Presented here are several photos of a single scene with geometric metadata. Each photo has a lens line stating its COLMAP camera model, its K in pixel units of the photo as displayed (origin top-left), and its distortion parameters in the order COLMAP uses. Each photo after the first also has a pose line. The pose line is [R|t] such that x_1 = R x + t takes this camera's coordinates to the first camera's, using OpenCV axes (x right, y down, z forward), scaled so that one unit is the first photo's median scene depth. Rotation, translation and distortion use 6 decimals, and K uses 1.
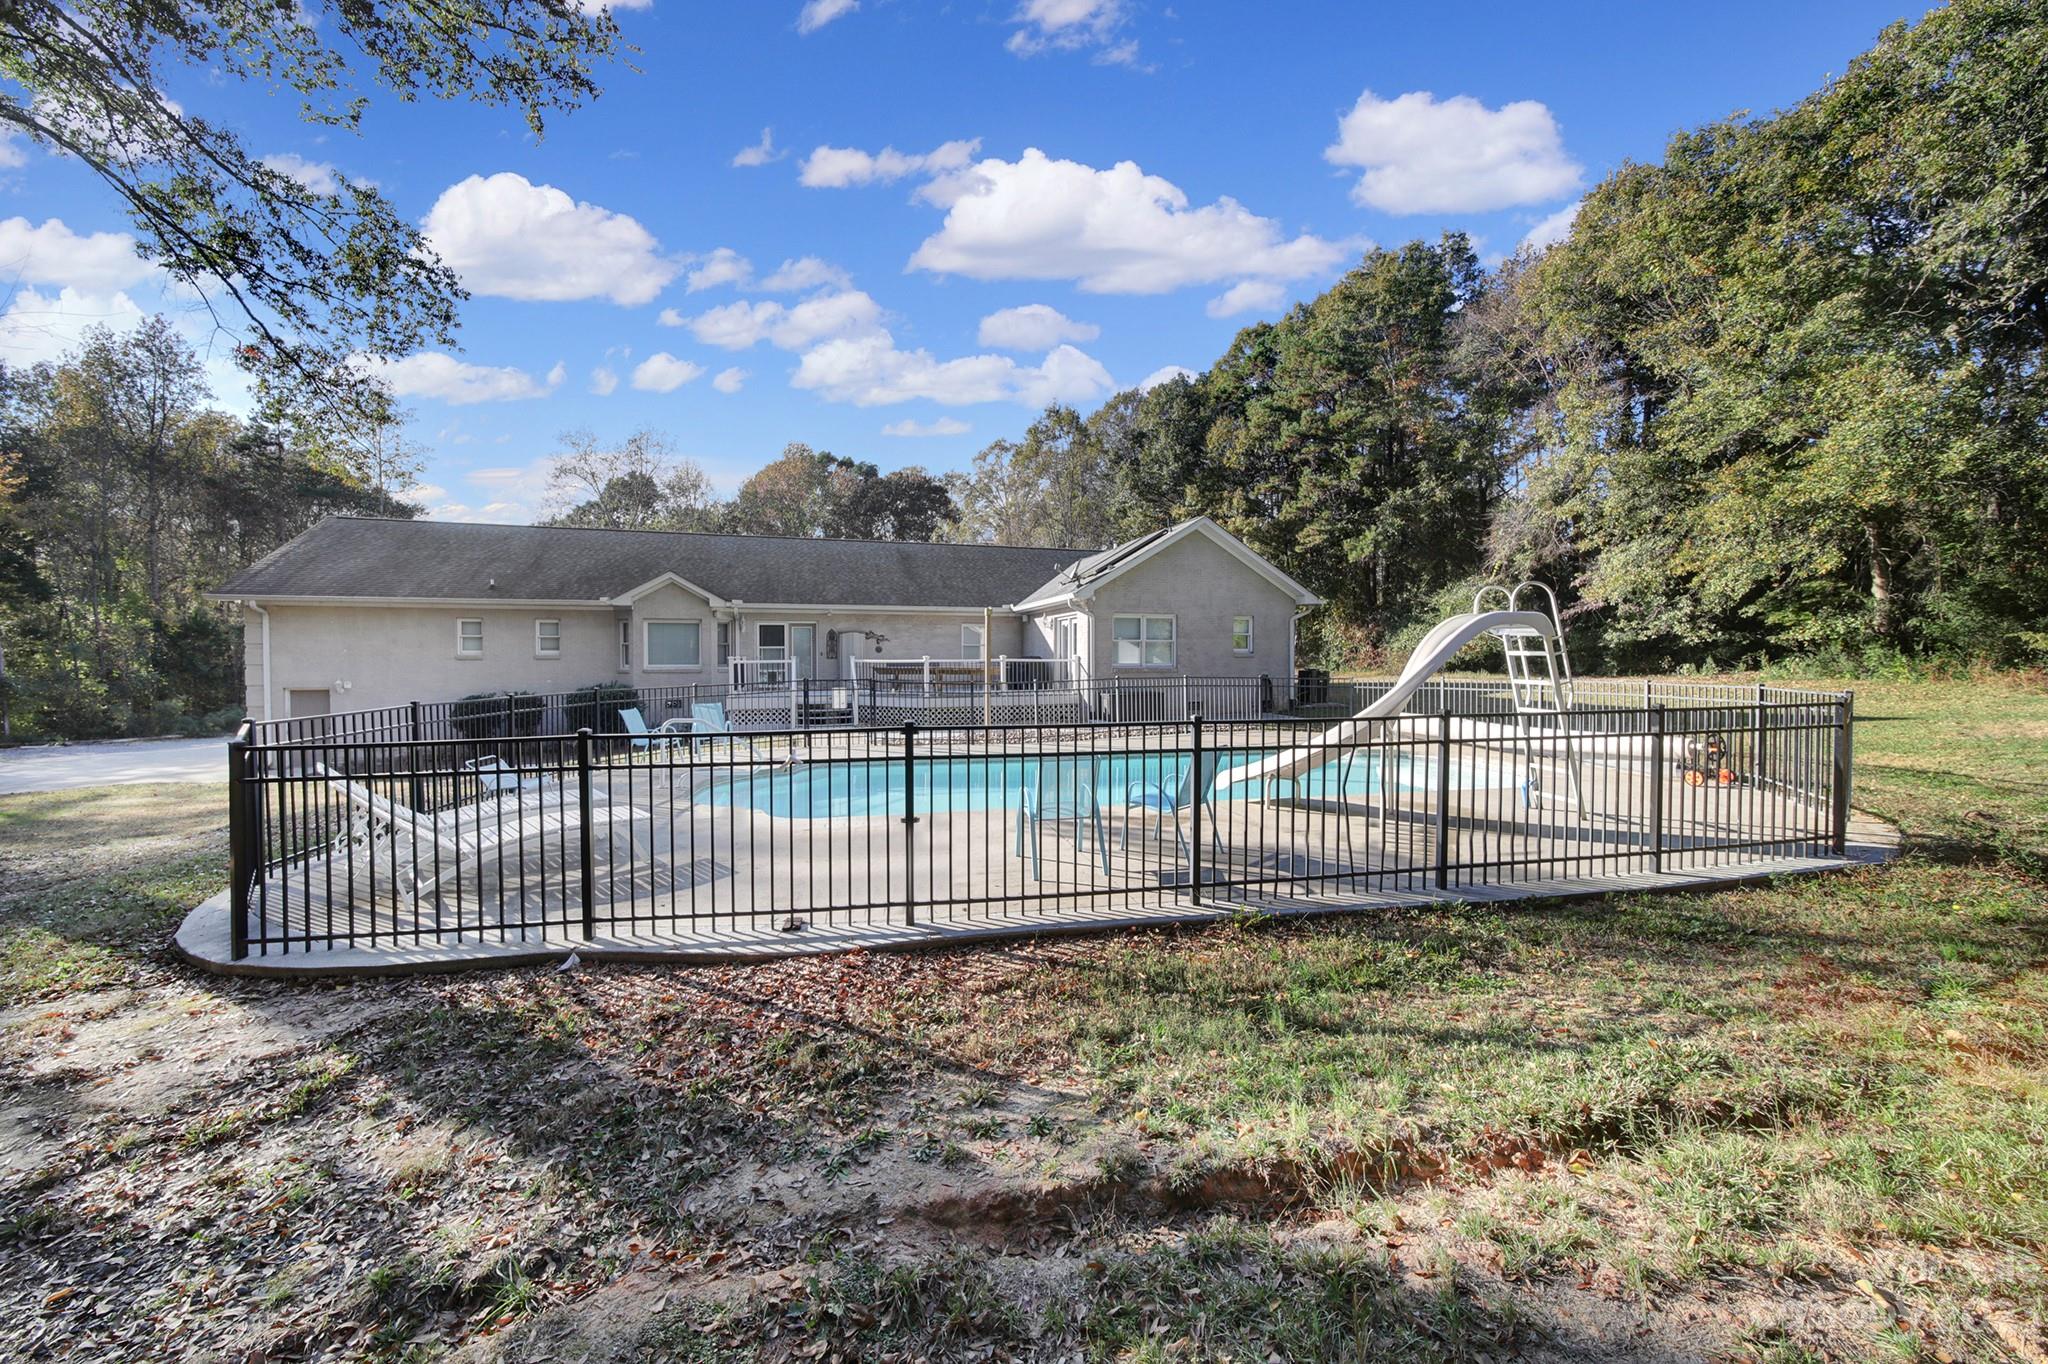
lens RADIAL K [[708.8, 0, 1028.6], [0, 708.8, 657.7], [0, 0, 1]] dist [-0.007013, -0.000053]
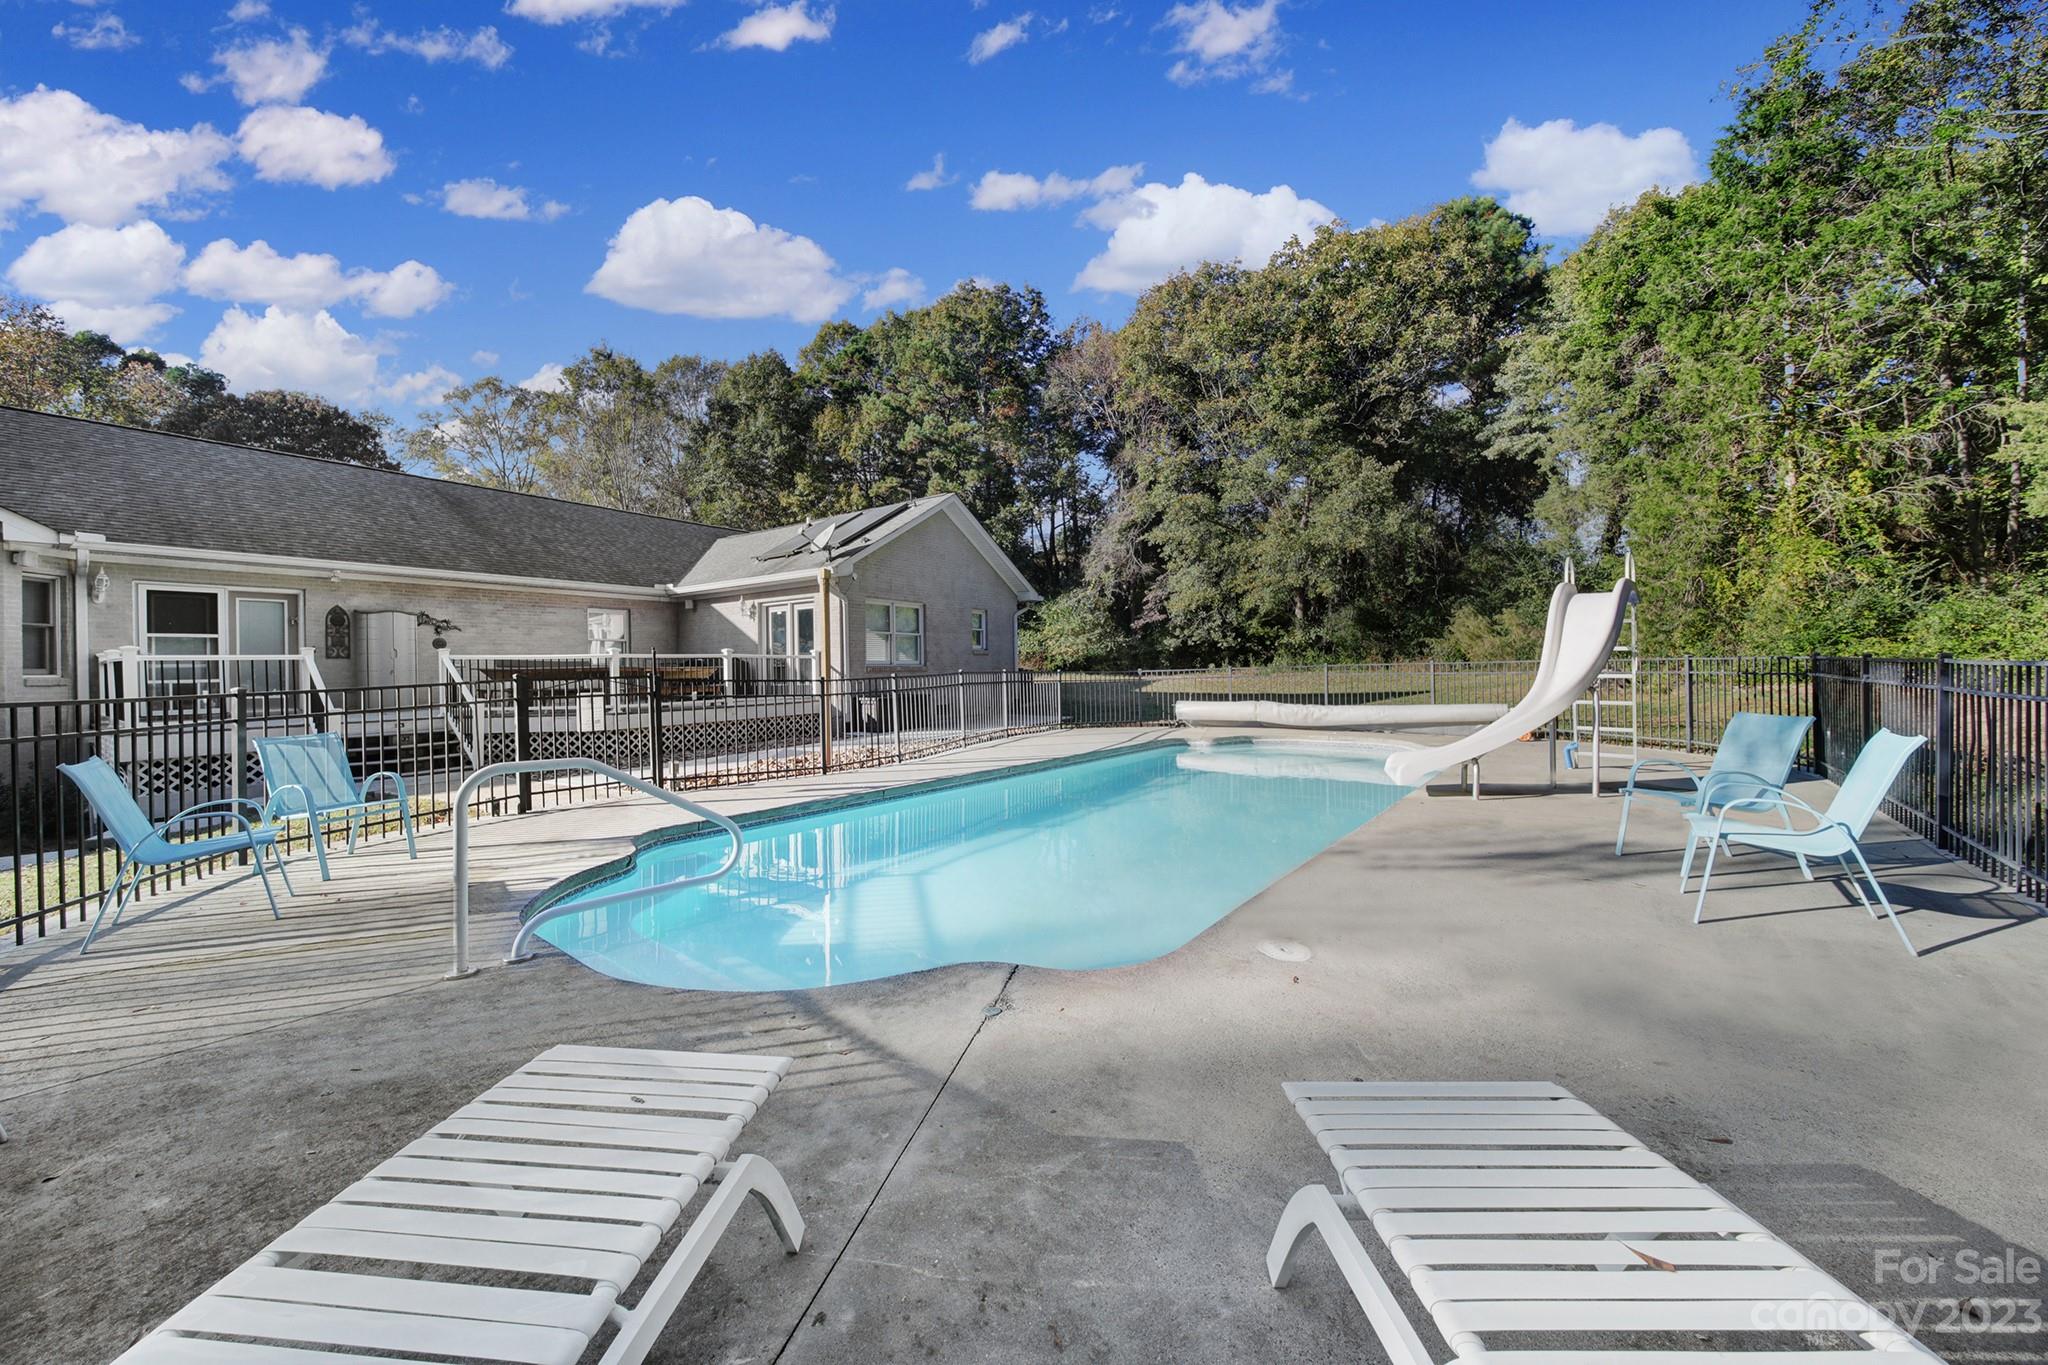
lens RADIAL K [[708.8, 0, 1028.6], [0, 708.8, 658.2], [0, 0, 1]] dist [-0.007013, -0.000053]
pose [[0.774990, -0.001989, 0.631971, -0.193614], [0.015114, 0.999767, -0.015388, 0.016786], [-0.631793, 0.021477, 0.774839, 0.210396]]
